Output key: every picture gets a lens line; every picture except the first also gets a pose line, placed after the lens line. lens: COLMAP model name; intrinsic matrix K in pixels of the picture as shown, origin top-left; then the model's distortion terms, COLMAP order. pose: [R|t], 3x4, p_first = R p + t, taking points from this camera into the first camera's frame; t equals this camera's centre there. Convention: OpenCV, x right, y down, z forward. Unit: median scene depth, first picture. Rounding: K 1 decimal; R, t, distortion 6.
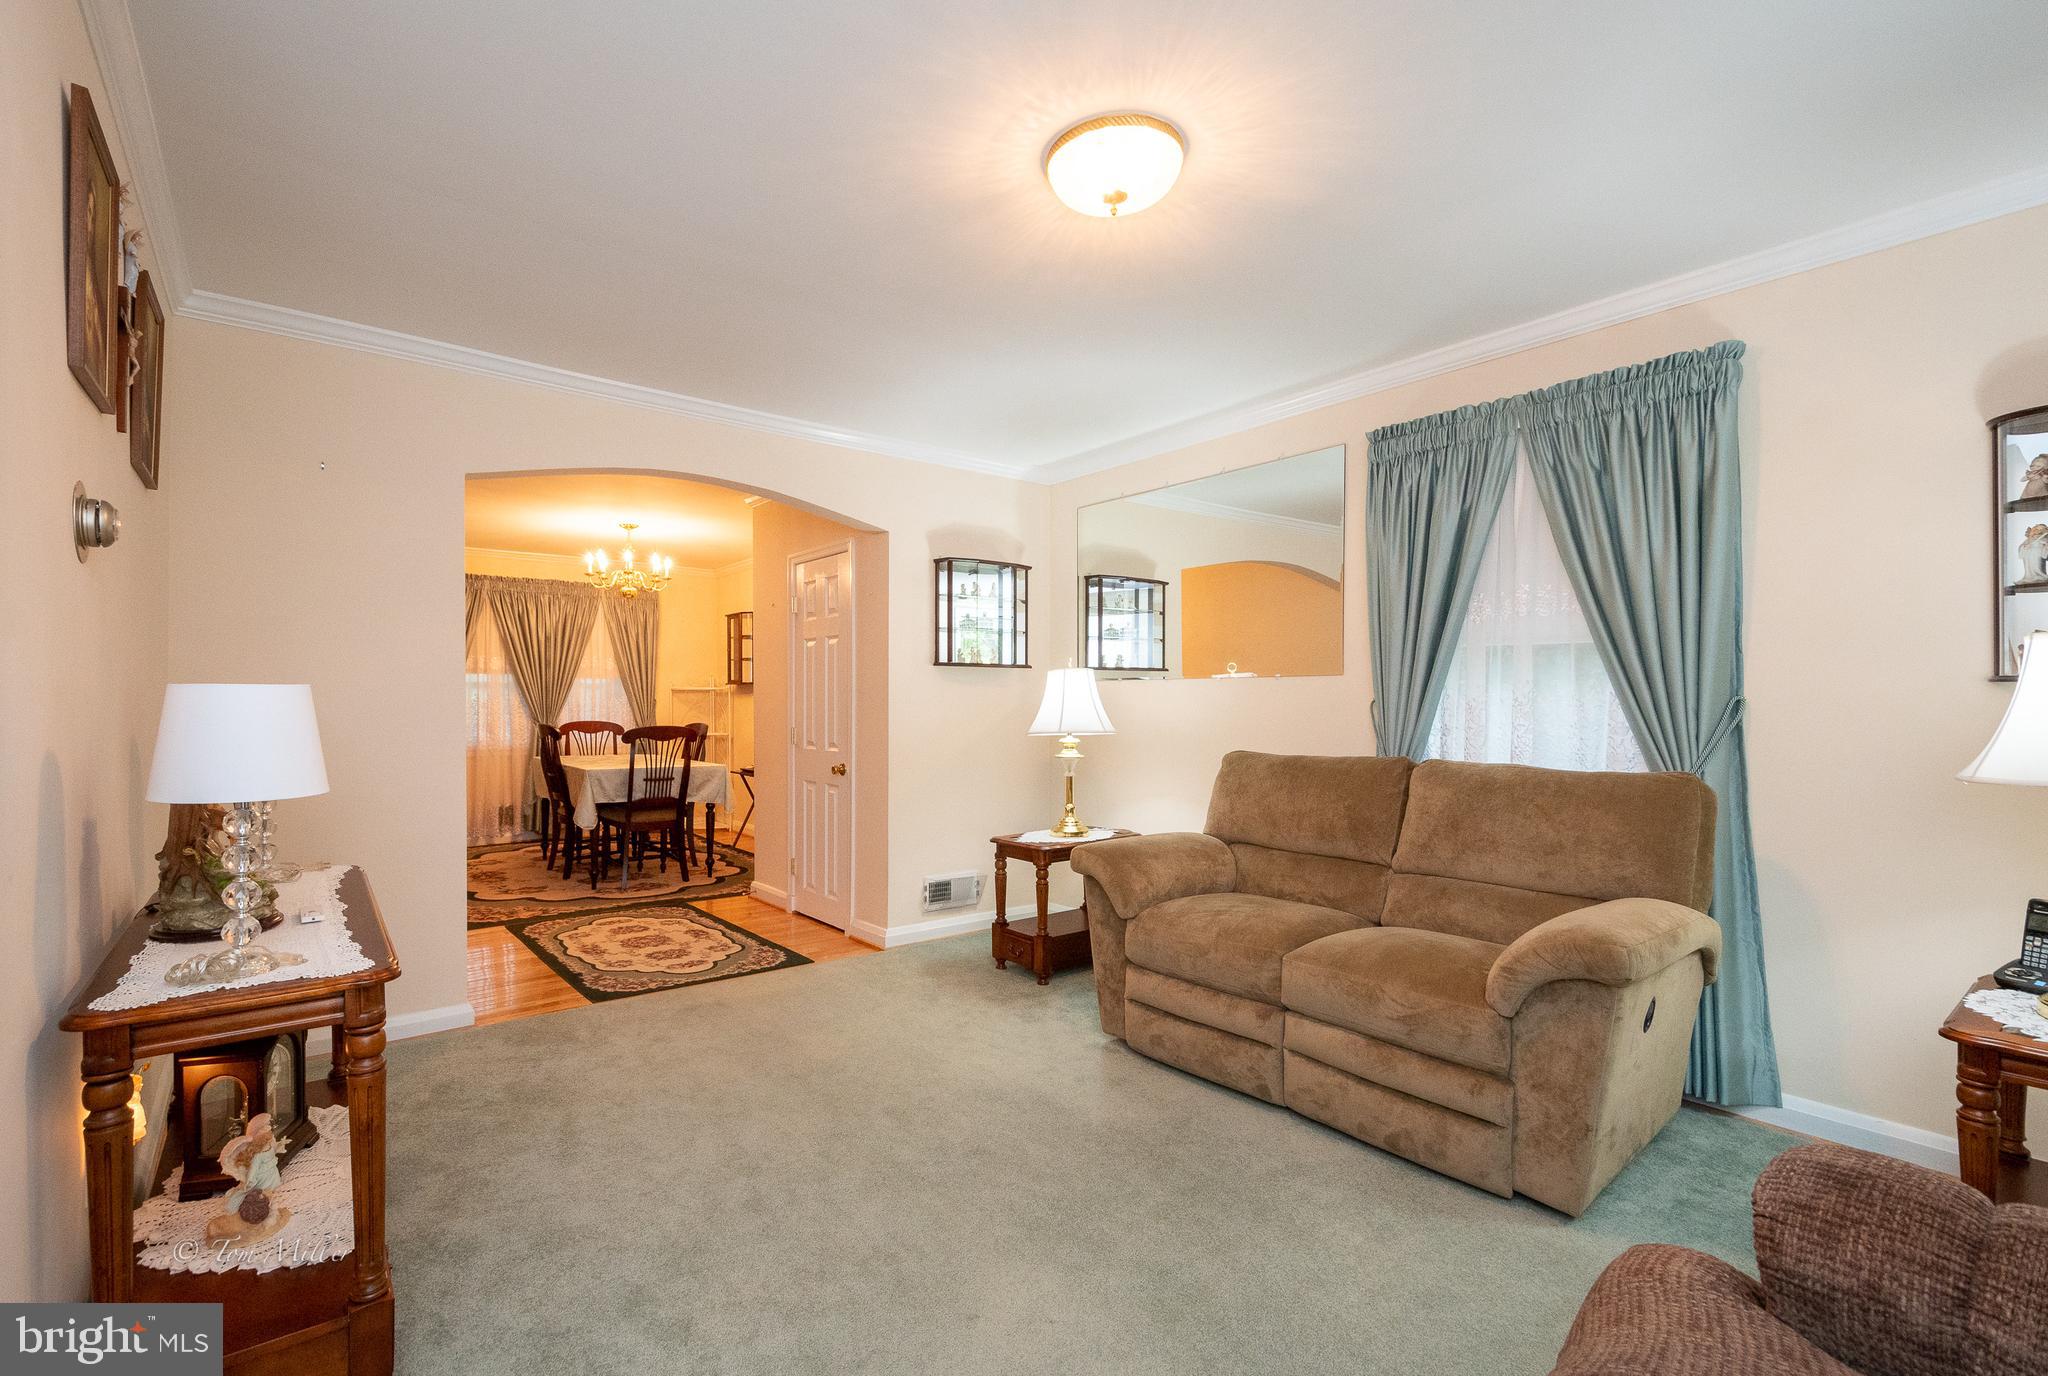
lens RADIAL K [[940.4, 0, 1024.0], [0, 940.4, 688.0], [0, 0, 1]] dist [-0.001292, -0.000123]
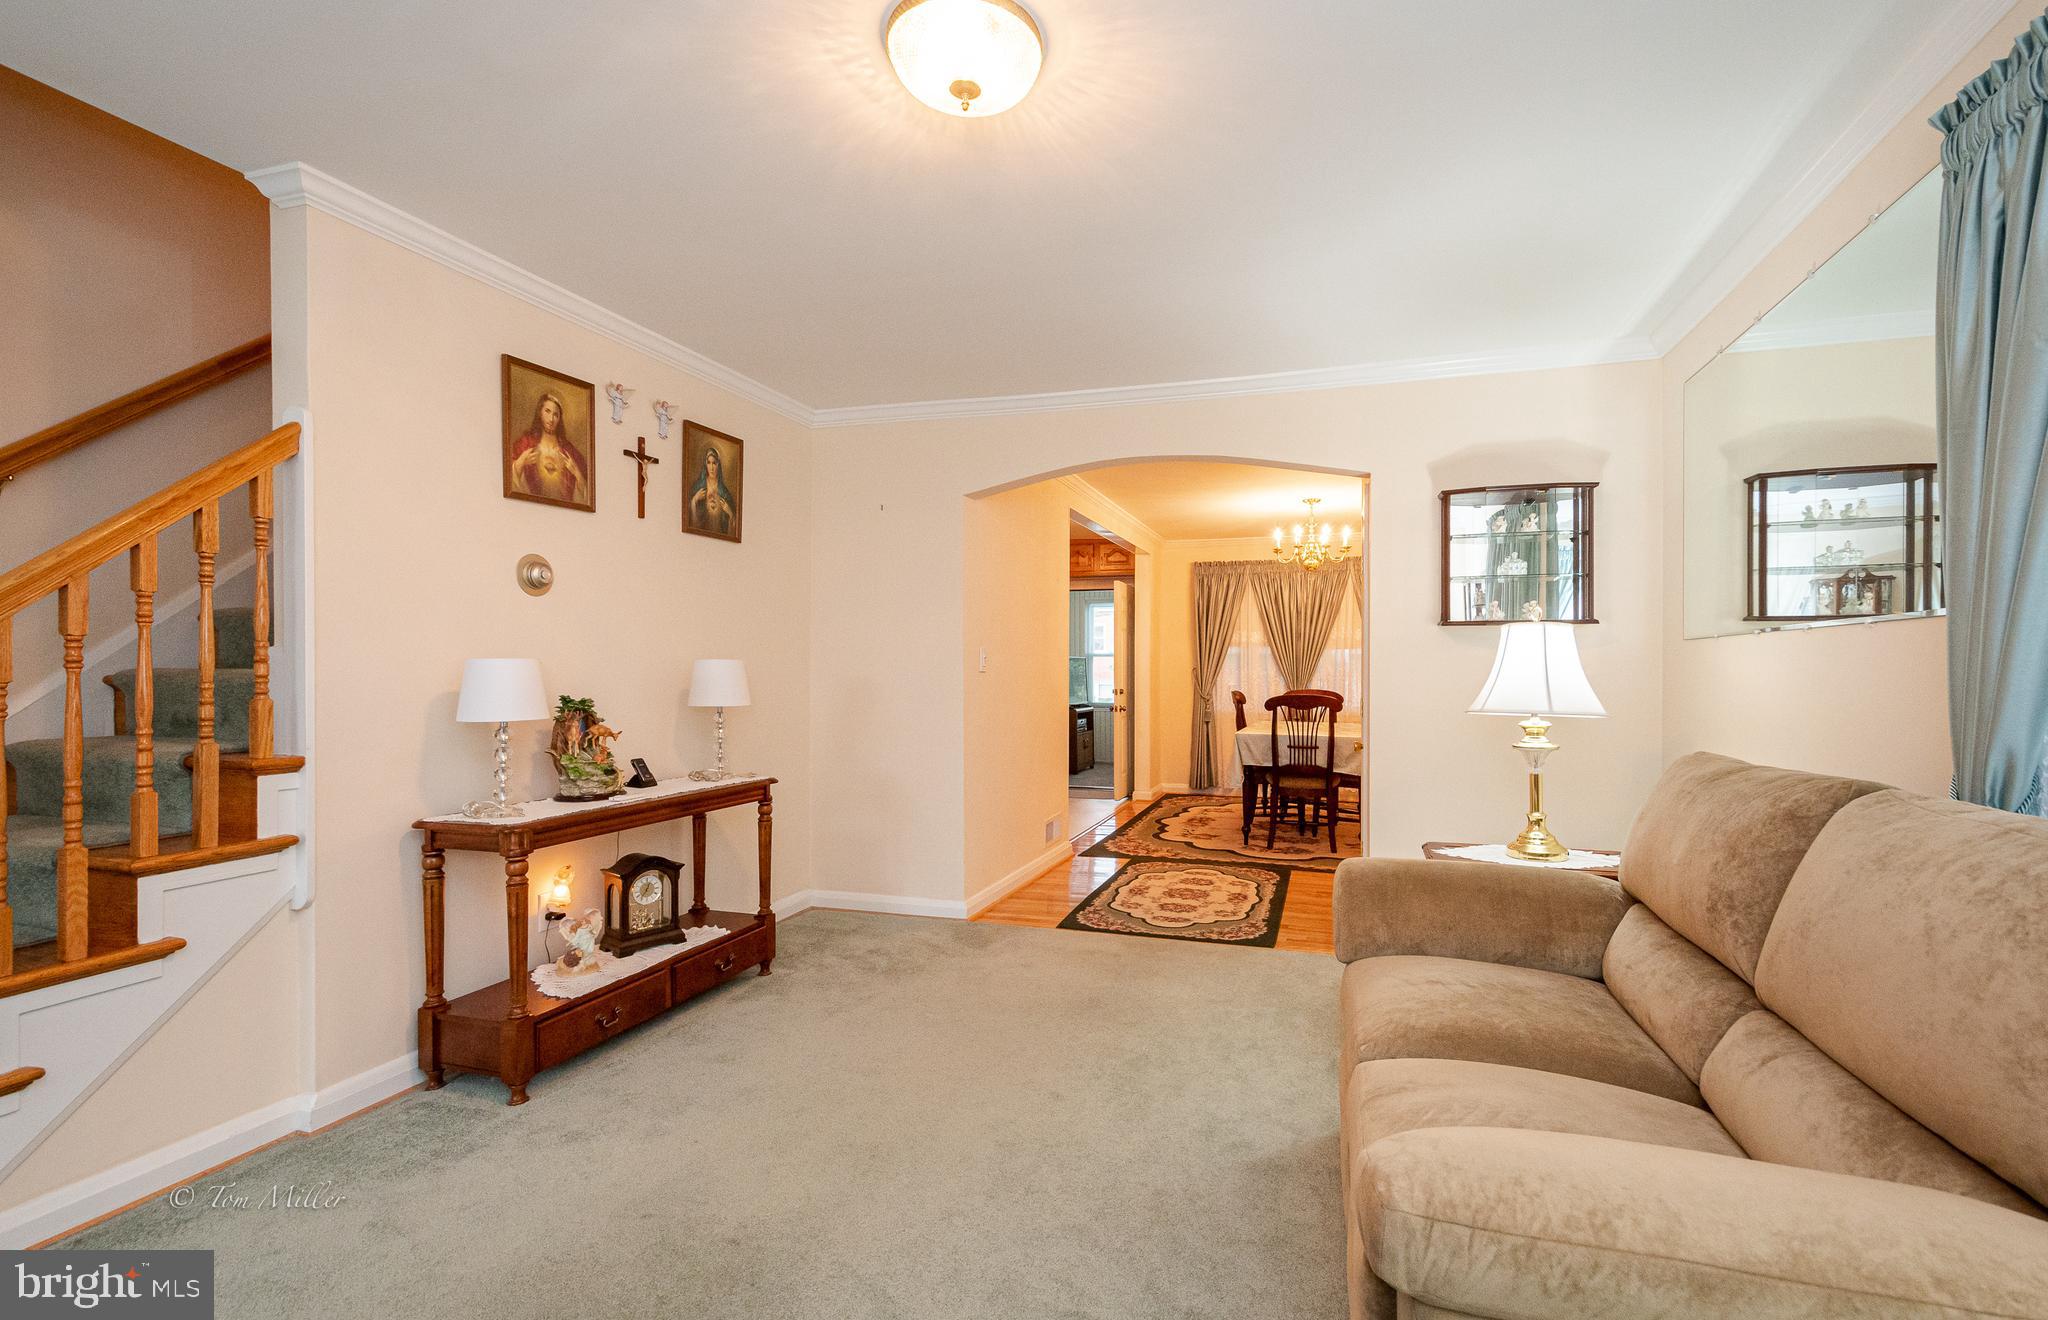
lens RADIAL K [[931.6, 0, 1024.0], [0, 931.6, 660.0], [0, 0, 1]] dist [0.000293, -0.000137]
pose [[0.548288, -0.010816, -0.836219, 0.402666], [0.012098, 0.999914, -0.005000, 0.006051], [0.836202, -0.007375, 0.548372, 0.272898]]
